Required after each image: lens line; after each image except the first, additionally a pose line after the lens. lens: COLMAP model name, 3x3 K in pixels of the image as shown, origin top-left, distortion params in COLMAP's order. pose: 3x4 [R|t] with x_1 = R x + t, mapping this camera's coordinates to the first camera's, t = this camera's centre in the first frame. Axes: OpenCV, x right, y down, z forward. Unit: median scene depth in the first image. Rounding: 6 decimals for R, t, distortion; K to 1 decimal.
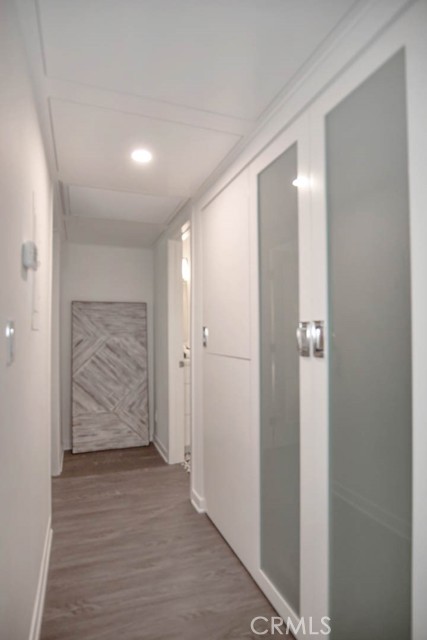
lens RADIAL K [[340.5, 0, 205.1], [0, 340.5, 328.3], [0, 0, 1]] dist [-0.024588, 0.004404]
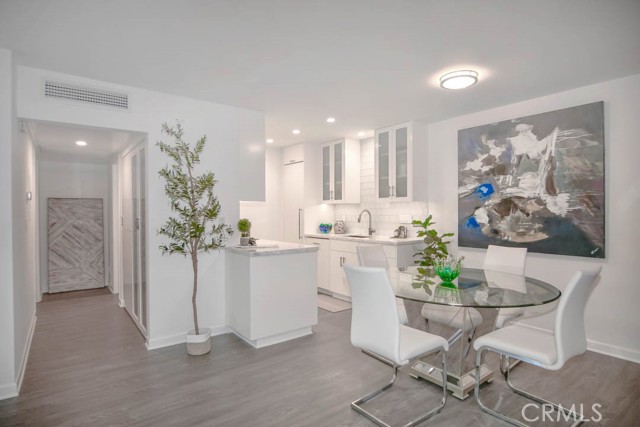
lens RADIAL K [[340.5, 0, 316.5], [0, 340.5, 212.6], [0, 0, 1]] dist [-0.024588, 0.004404]
pose [[0.956987, -0.001112, 0.290127, 0.351023], [-0.003511, 0.999875, 0.015414, -0.040842], [-0.290108, -0.015770, 0.956864, -0.859446]]
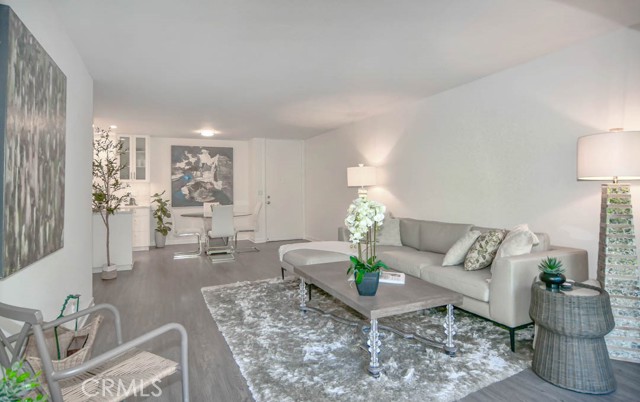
lens RADIAL K [[340.4, 0, 312.3], [0, 340.4, 186.1], [0, 0, 1]] dist [-0.021589, 0.003417]
pose [[-0.070014, 0.015839, 0.997420, -1.139856], [-0.002846, 0.999867, -0.016077, -0.008949], [-0.997542, -0.003965, -0.069959, -0.637076]]
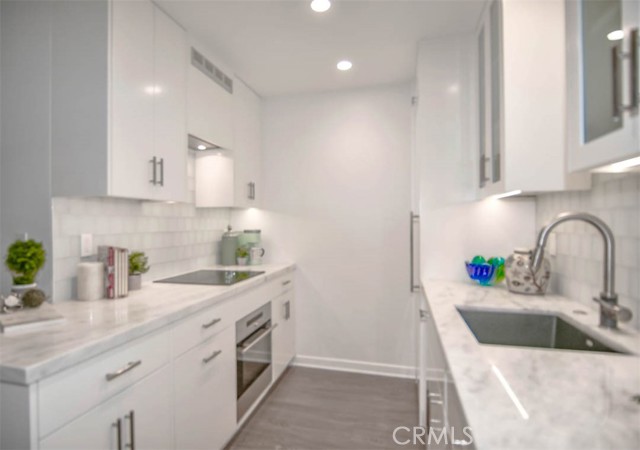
lens RADIAL K [[359.4, 0, 300.6], [0, 359.4, 227.3], [0, 0, 1]] dist [-0.030881, -0.001172]
pose [[0.807611, 0.007286, -0.589671, 0.978810], [0.008983, 0.999656, 0.024654, -0.027873], [0.589647, -0.025208, 0.807267, 0.066751]]
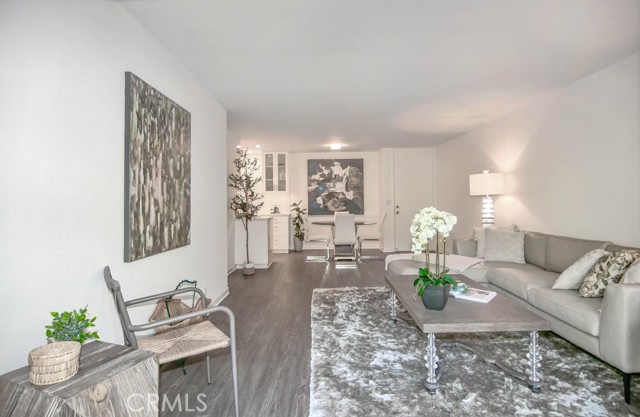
lens RADIAL K [[343.3, 0, 324.3], [0, 343.3, 200.0], [0, 0, 1]] dist [-0.025259, 0.004432]
pose [[0.337033, 0.002846, 0.941489, -1.155109], [-0.001177, 0.999996, -0.002601, -0.009606], [-0.941492, -0.000232, 0.337035, -0.821363]]
